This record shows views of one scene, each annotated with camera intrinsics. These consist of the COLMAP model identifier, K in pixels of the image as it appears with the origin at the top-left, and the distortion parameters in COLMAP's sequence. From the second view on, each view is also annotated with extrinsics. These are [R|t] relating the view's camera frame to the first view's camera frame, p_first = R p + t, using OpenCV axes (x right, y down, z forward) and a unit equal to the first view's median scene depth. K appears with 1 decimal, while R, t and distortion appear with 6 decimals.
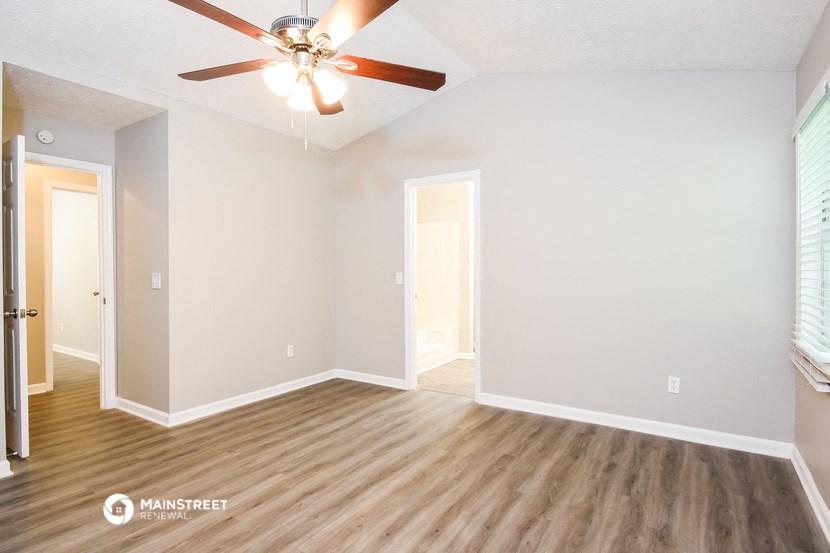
lens RADIAL K [[427.1, 0, 422.0], [0, 427.1, 266.3], [0, 0, 1]] dist [0.031655, -0.031364]
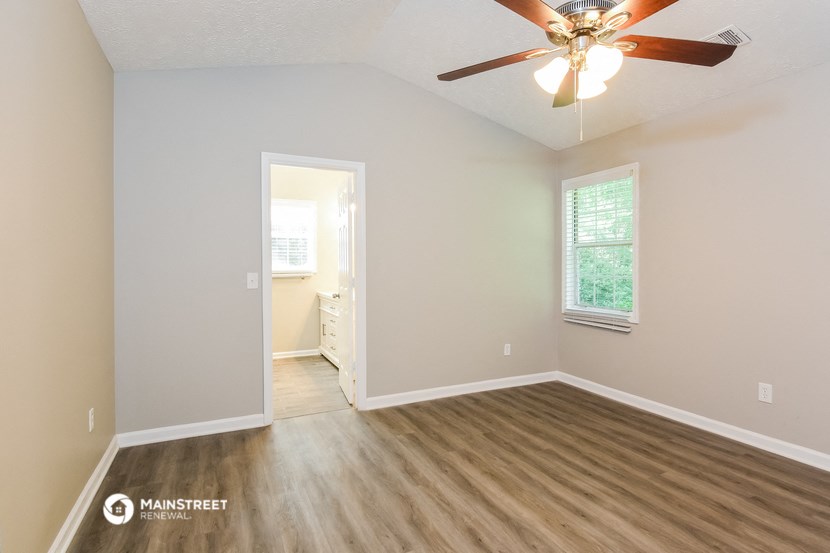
lens RADIAL K [[427.1, 0, 422.0], [0, 427.1, 266.3], [0, 0, 1]] dist [0.031655, -0.031364]
pose [[0.522111, 0.004299, 0.852867, -0.878187], [-0.006188, 0.999980, -0.001253, 0.000963], [-0.852855, -0.004623, 0.522127, 0.568510]]
